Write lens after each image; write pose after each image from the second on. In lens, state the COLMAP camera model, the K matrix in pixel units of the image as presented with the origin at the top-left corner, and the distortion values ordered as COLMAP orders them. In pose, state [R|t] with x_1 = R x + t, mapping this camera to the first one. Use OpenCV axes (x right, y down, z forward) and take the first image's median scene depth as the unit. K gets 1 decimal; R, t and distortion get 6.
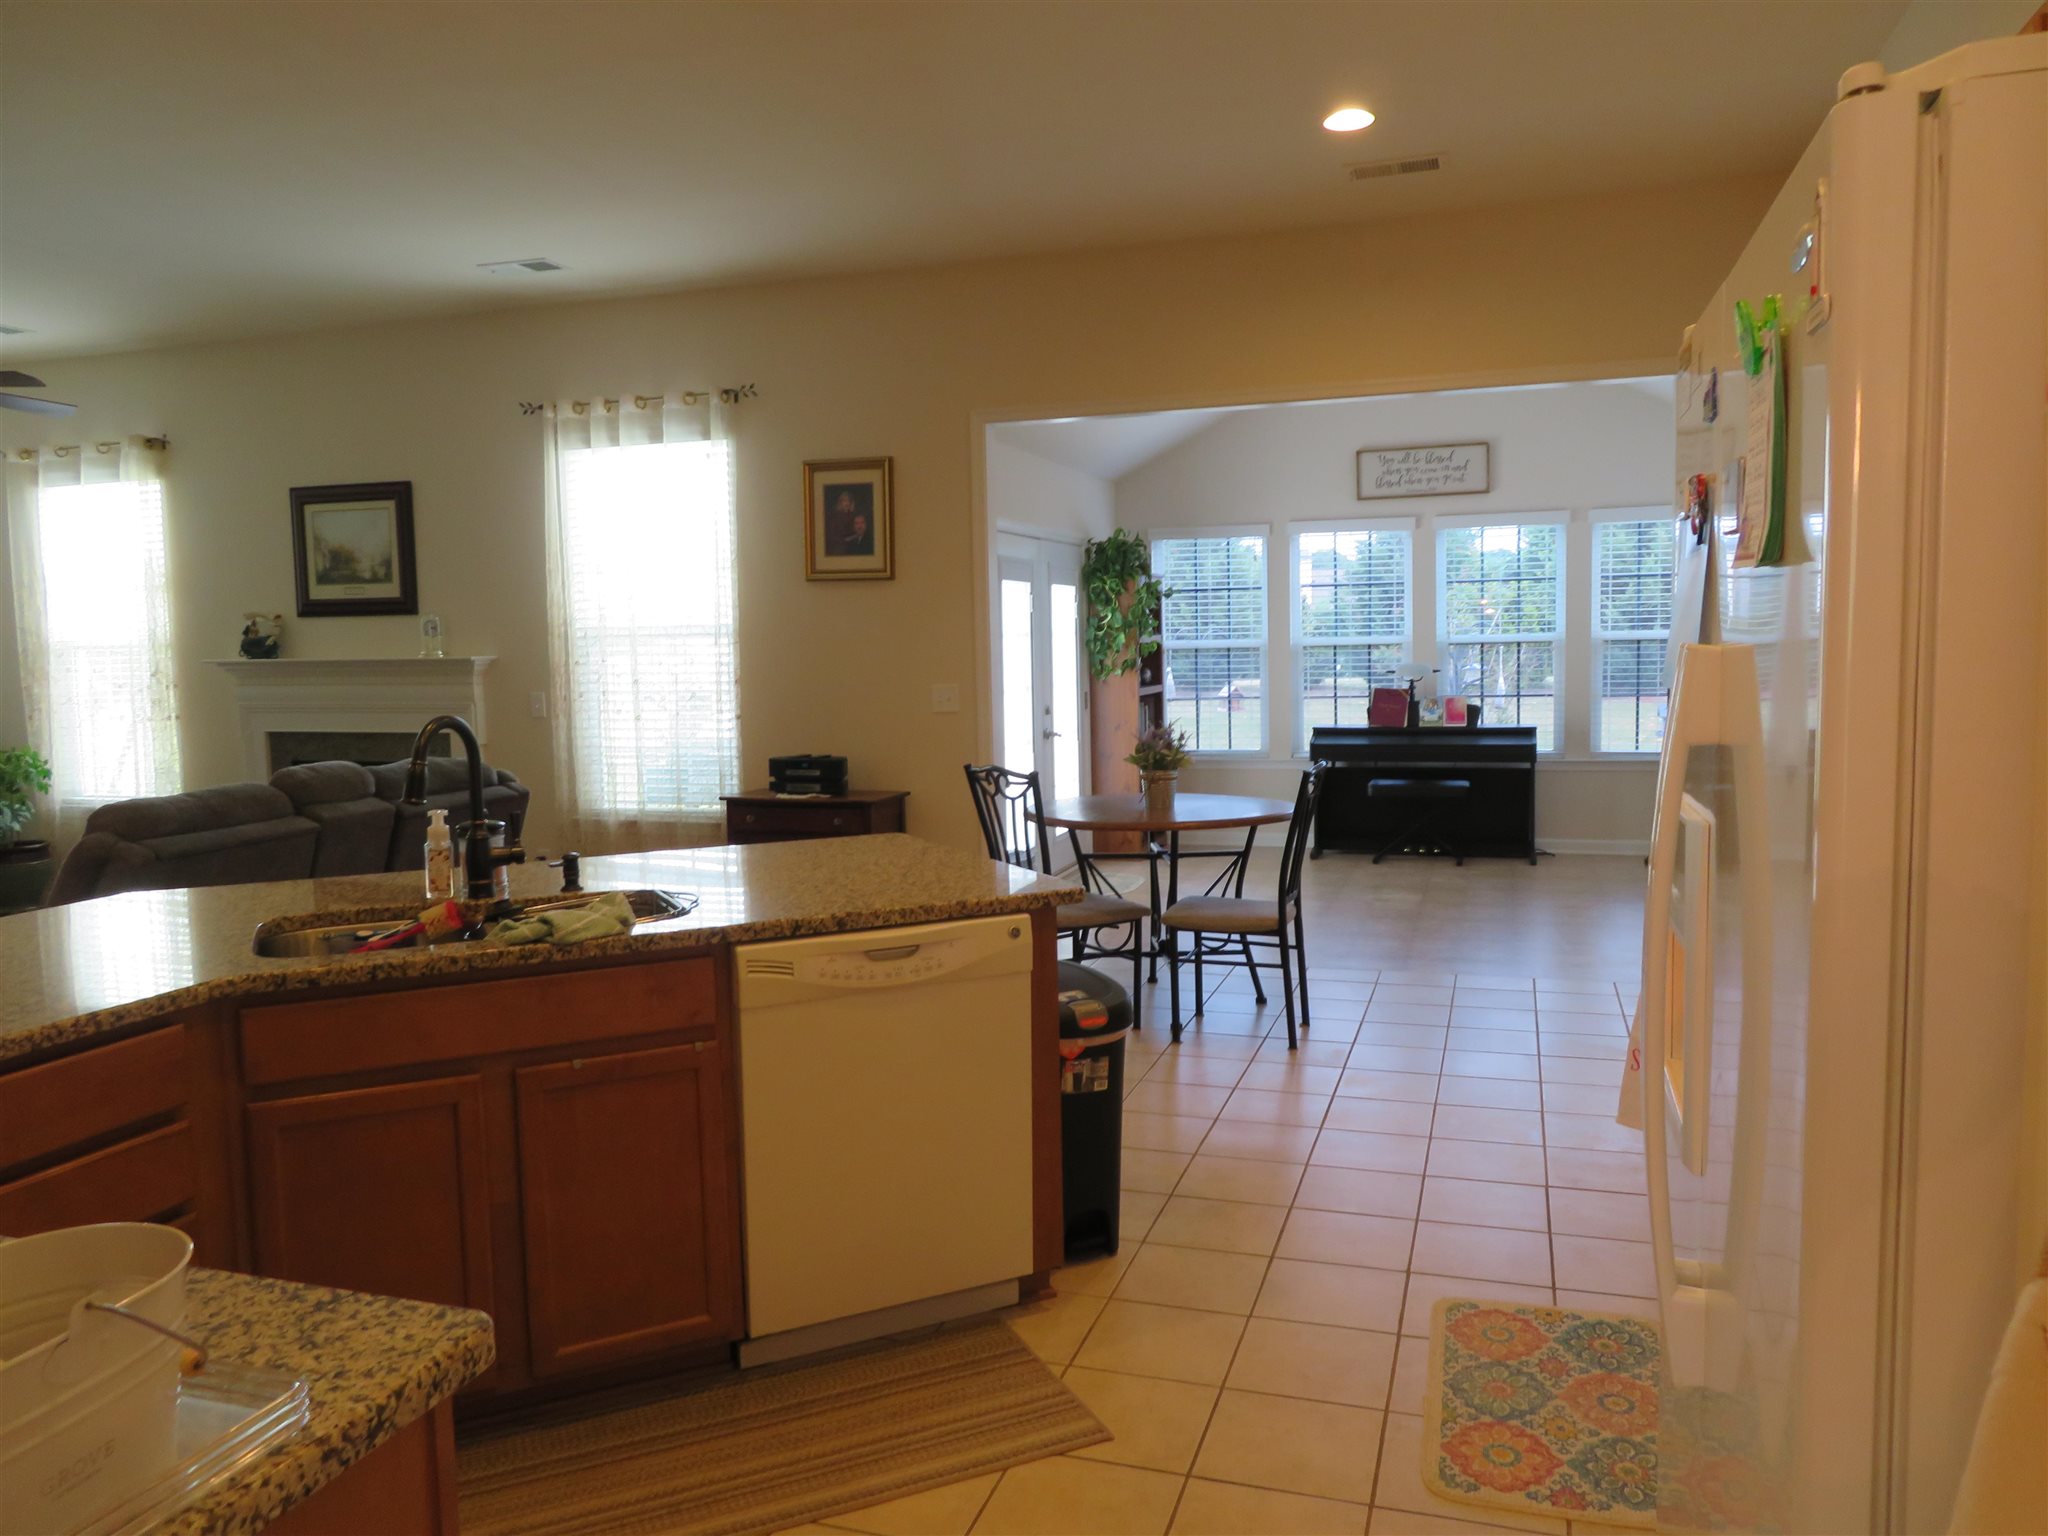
lens RADIAL K [[1466.2, 0, 1022.1], [0, 1466.2, 766.2], [0, 0, 1]] dist [-0.002670, -0.001644]
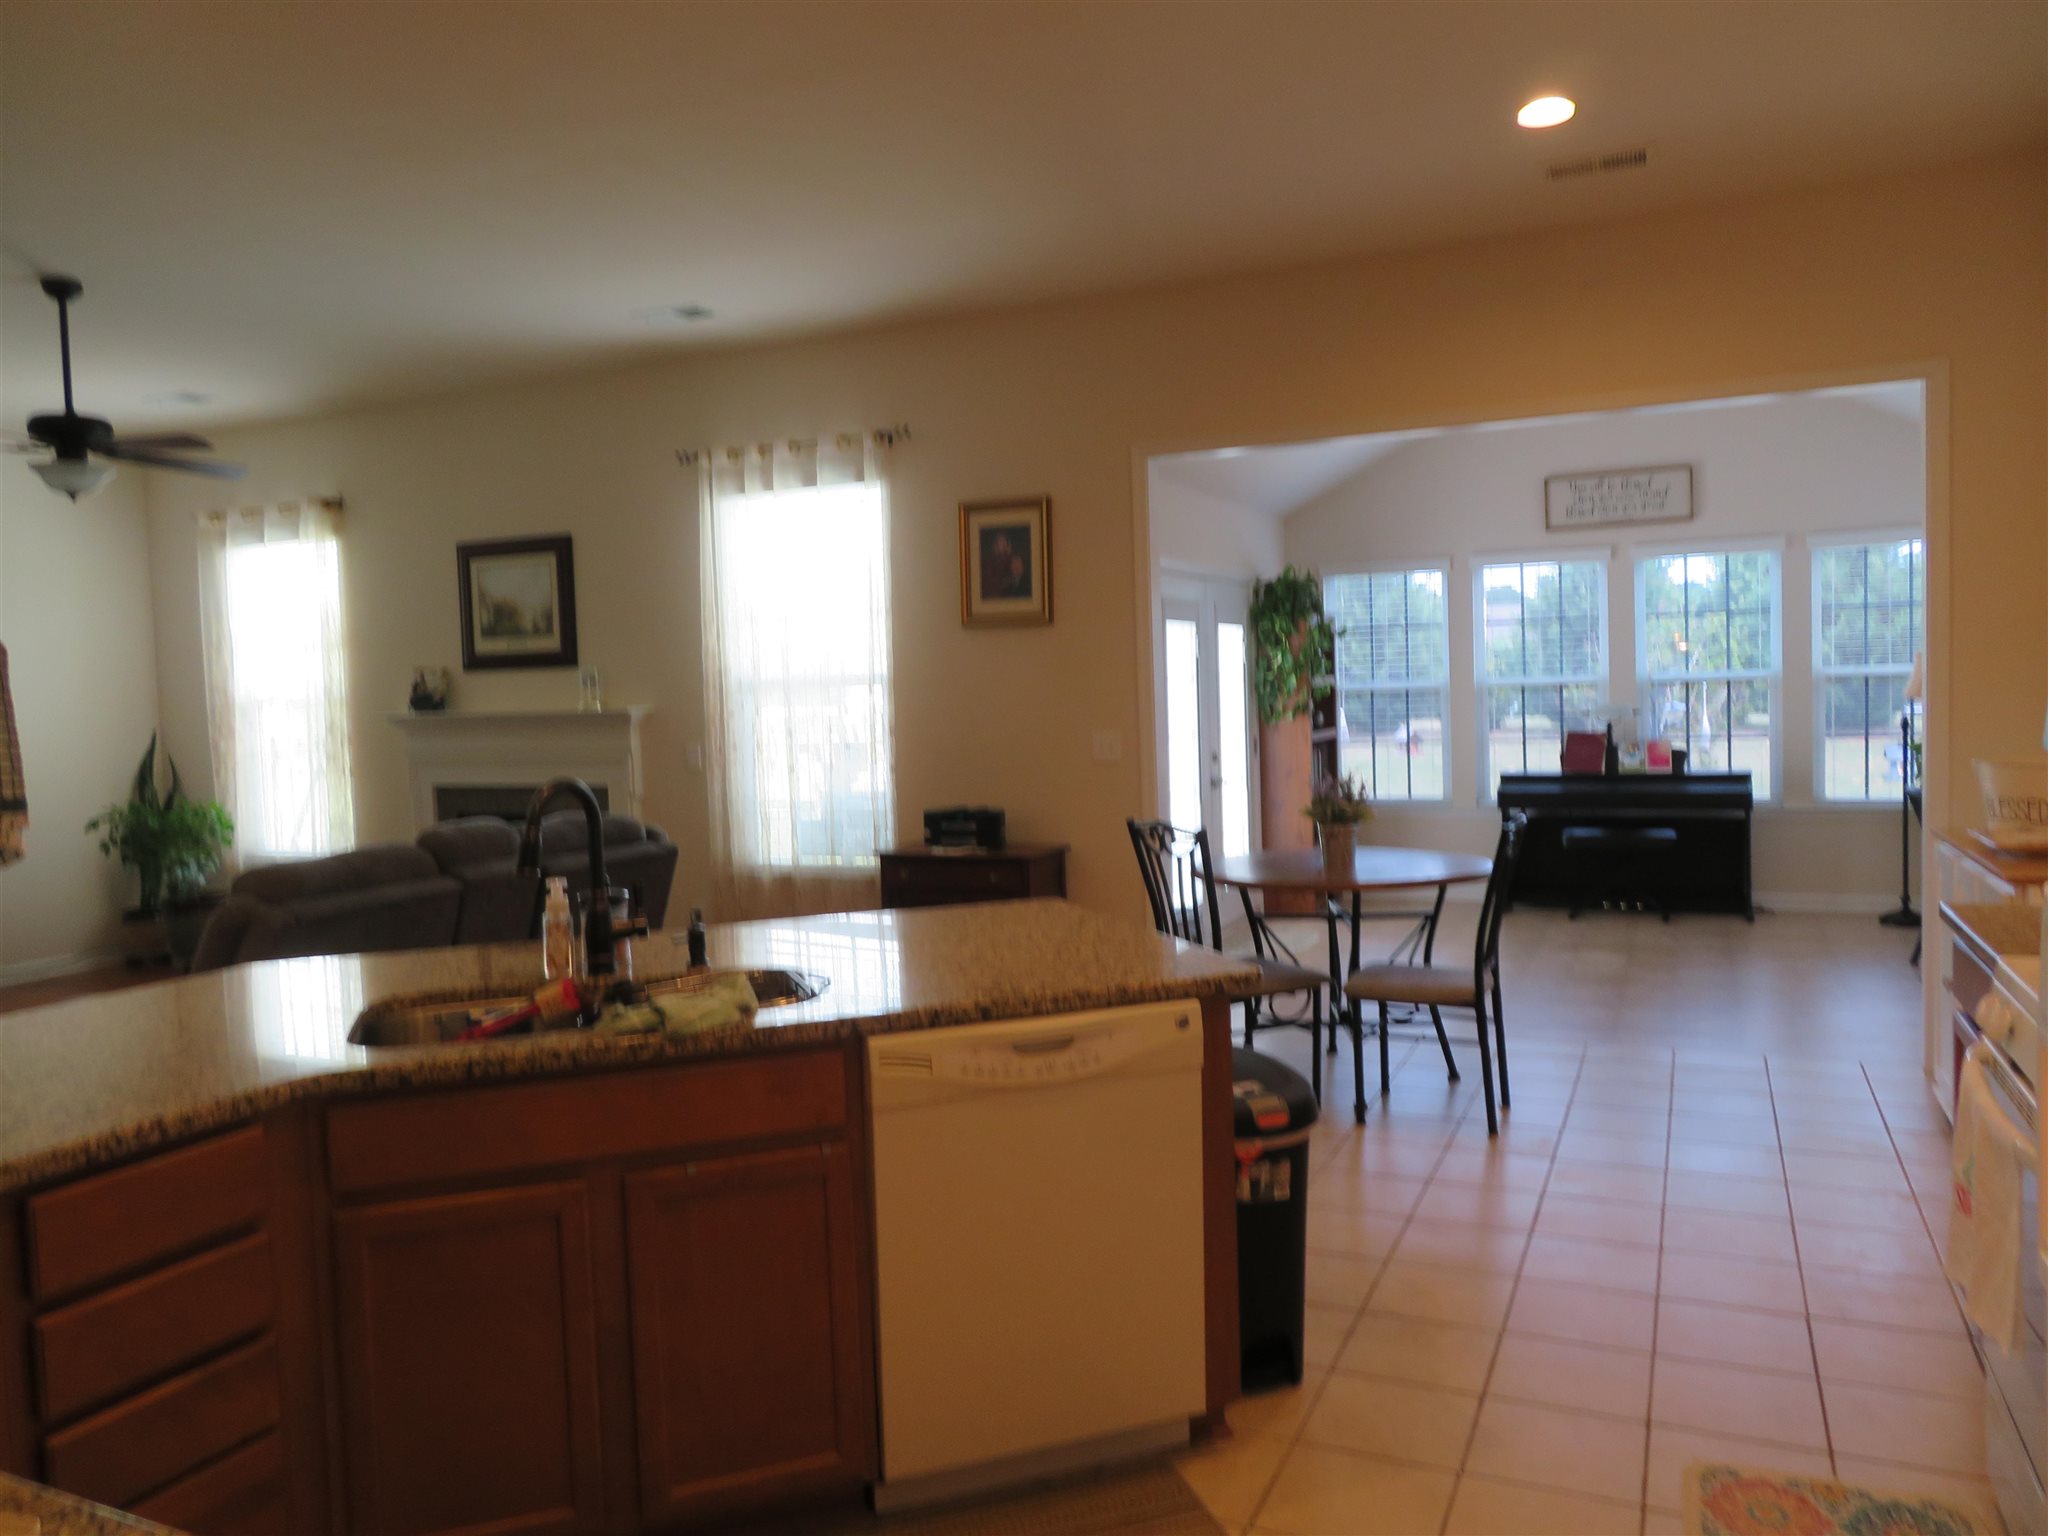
lens RADIAL K [[1484.3, 0, 1024.0], [0, 1484.3, 768.0], [0, 0, 1]] dist [-0.014102, 0.002255]
pose [[0.993942, -0.006737, -0.109696, -0.000331], [0.003563, 0.999570, -0.029108, -0.004523], [0.109845, 0.028541, 0.993539, 0.034157]]
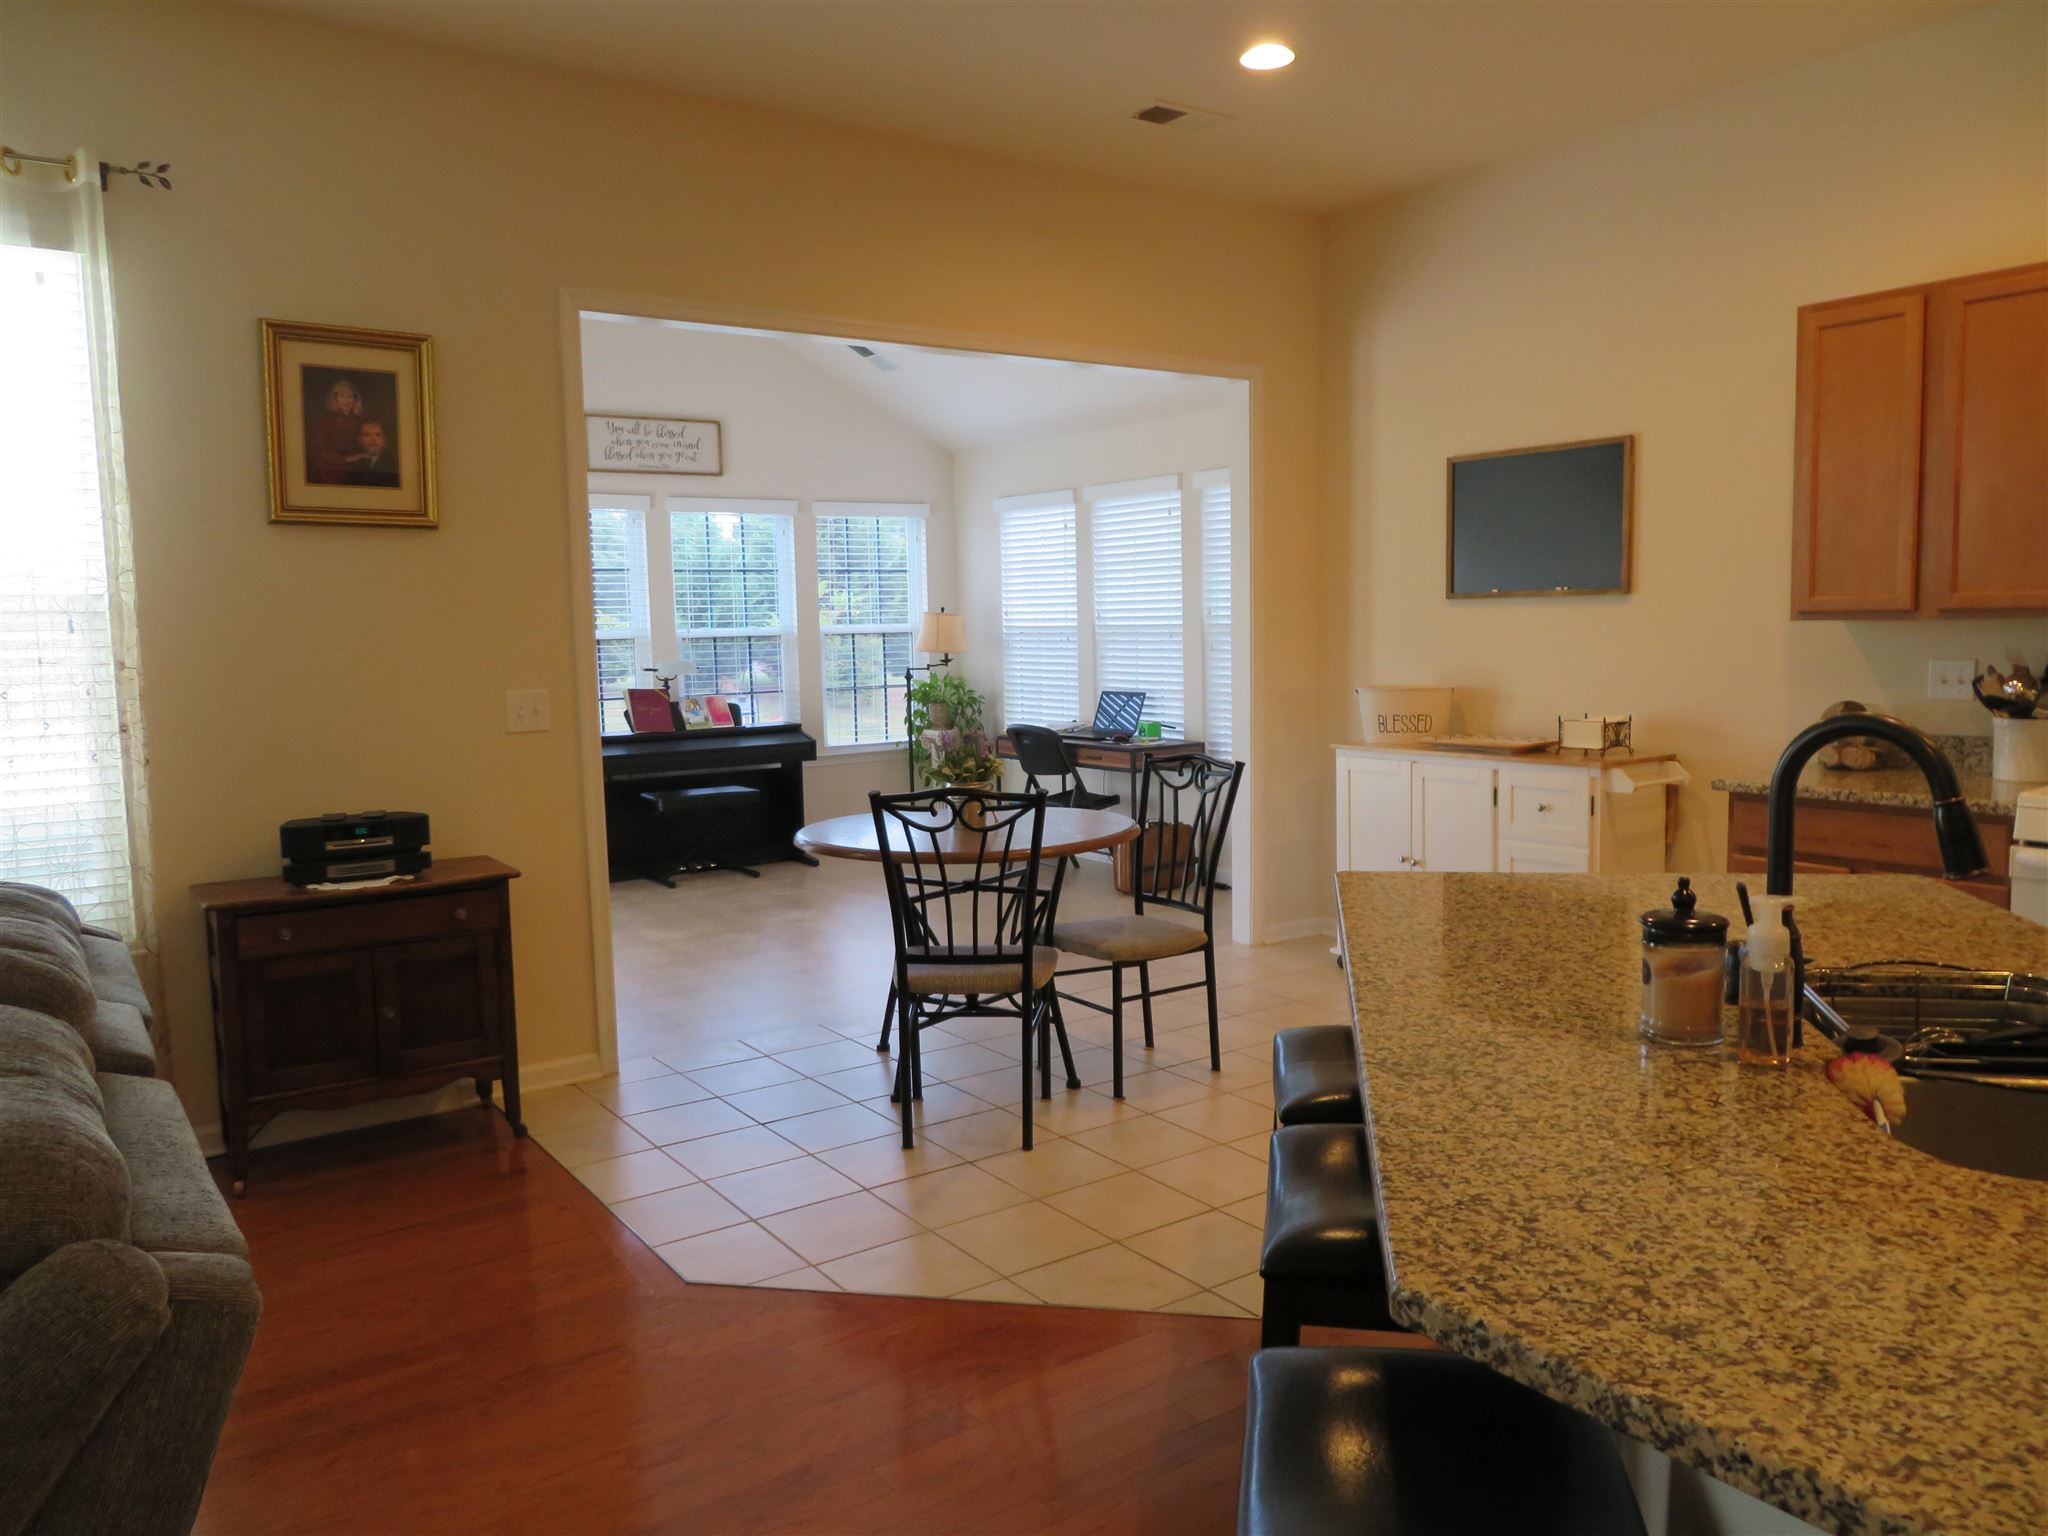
lens RADIAL K [[1466.2, 0, 1022.1], [0, 1466.2, 766.2], [0, 0, 1]] dist [-0.002670, -0.001644]
pose [[0.598026, -0.069916, 0.798421, -0.405325], [0.074456, 0.996726, 0.031513, -0.022598], [-0.798011, 0.040602, 0.601274, 0.371224]]
